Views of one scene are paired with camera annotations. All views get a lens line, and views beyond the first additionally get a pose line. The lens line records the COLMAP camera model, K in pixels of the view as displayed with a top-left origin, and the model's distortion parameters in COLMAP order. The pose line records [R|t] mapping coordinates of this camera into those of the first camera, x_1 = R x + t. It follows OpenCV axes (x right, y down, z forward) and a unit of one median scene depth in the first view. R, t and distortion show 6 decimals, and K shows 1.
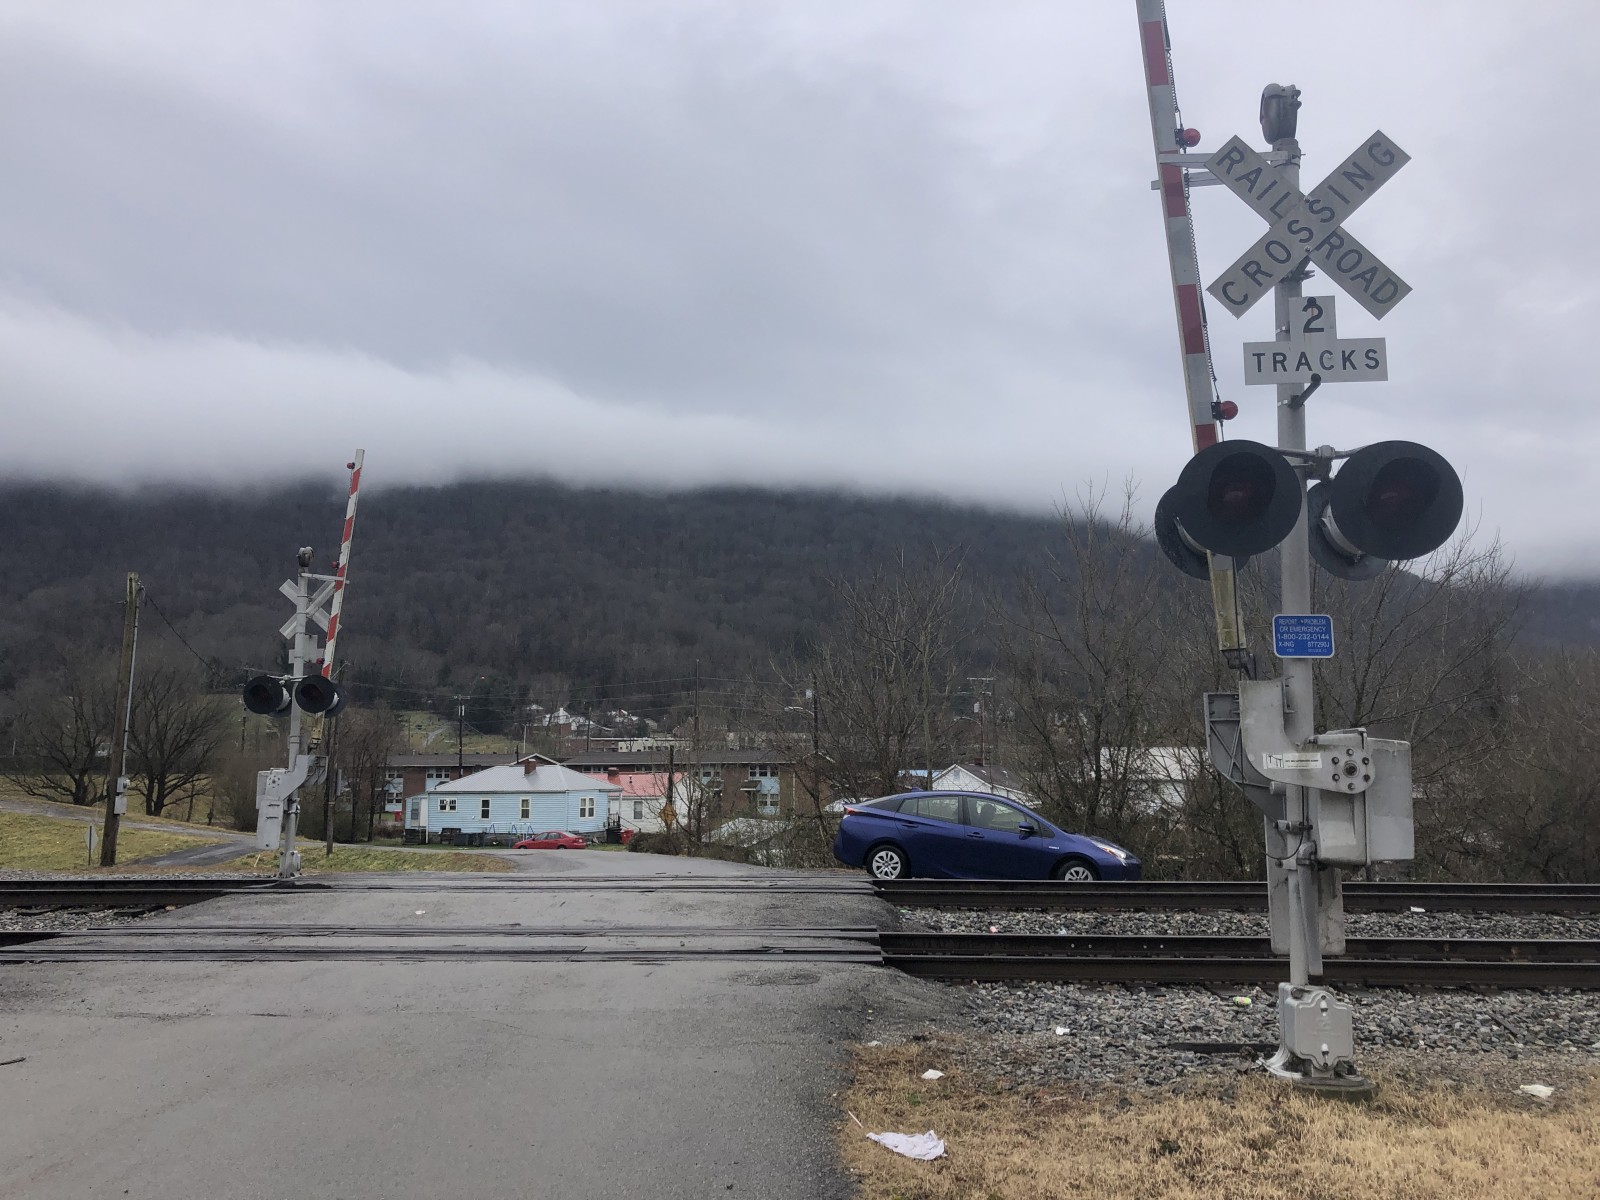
lens RADIAL K [[1242.0, 0, 803.4], [0, 1242.0, 564.2], [0, 0, 1]] dist [0.054990, -0.153091]
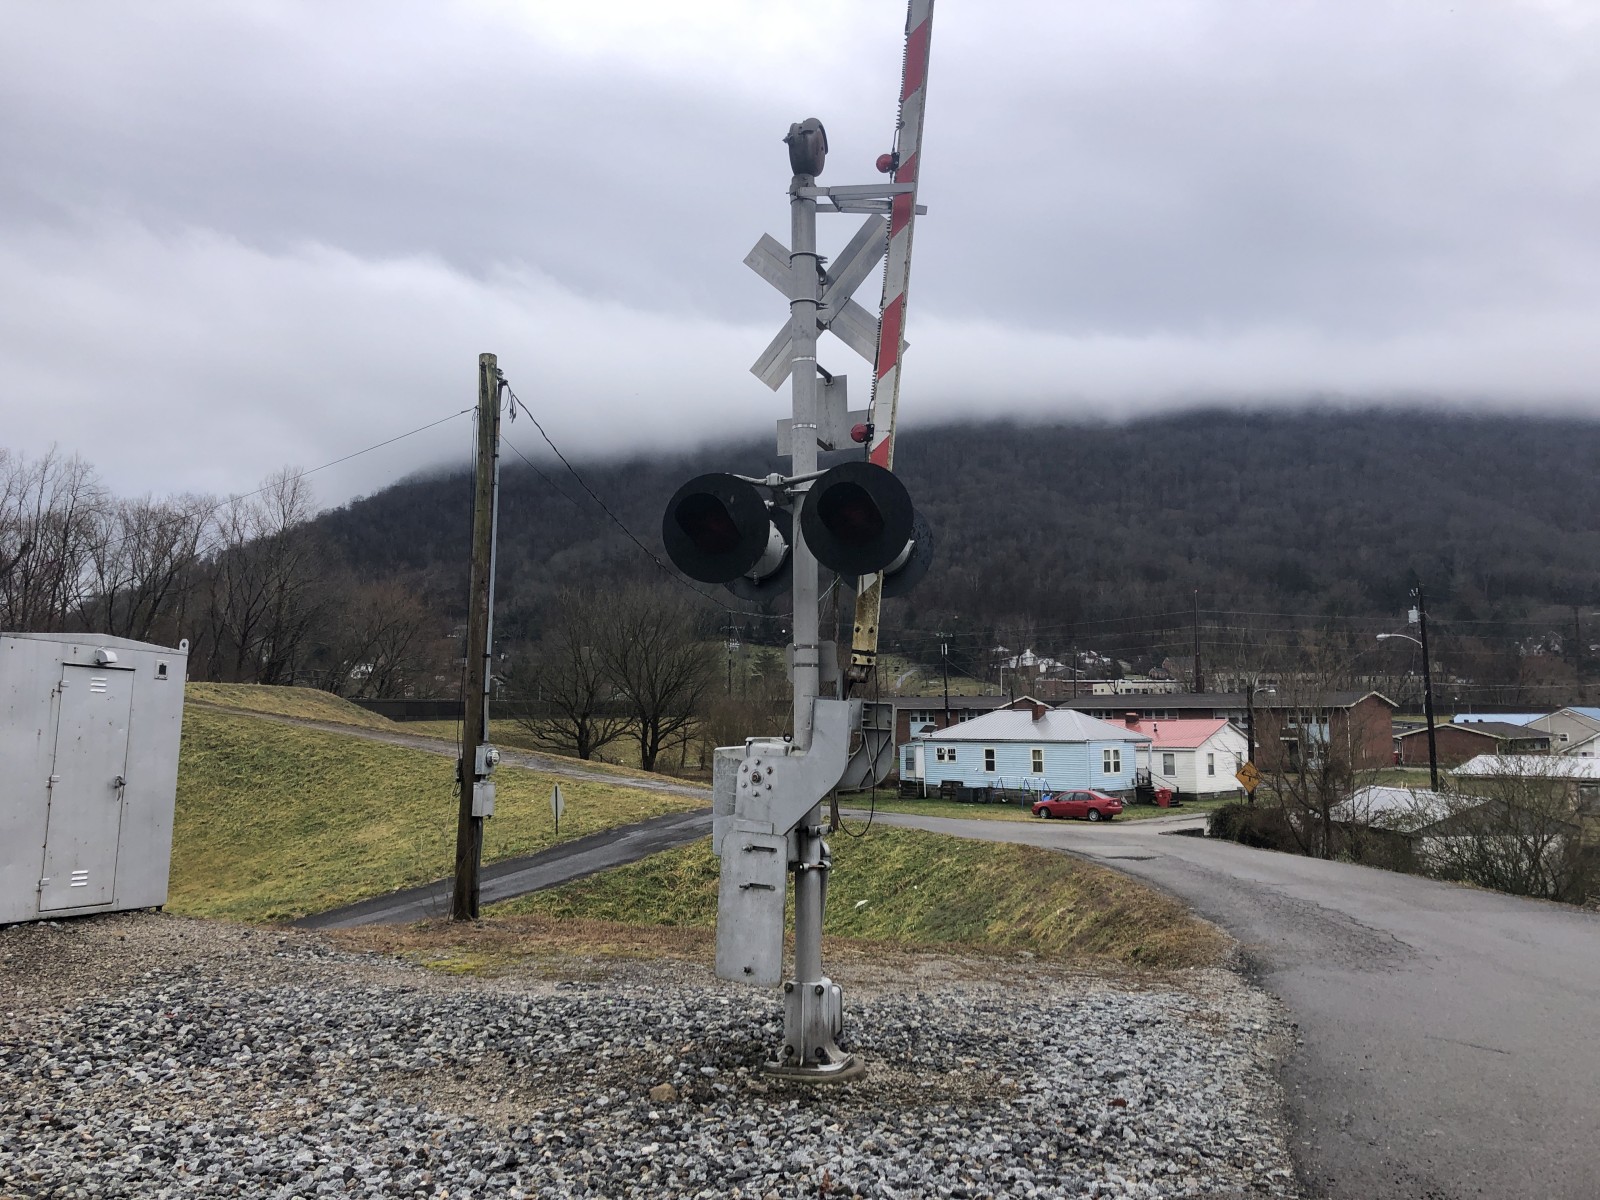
lens RADIAL K [[1242.0, 0, 803.4], [0, 1242.0, 564.2], [0, 0, 1]] dist [0.054990, -0.153091]
pose [[0.934855, -0.040055, -0.352762, -0.050130], [0.056038, 0.997808, 0.035208, 0.018045], [0.350579, -0.052682, 0.935050, 0.119191]]
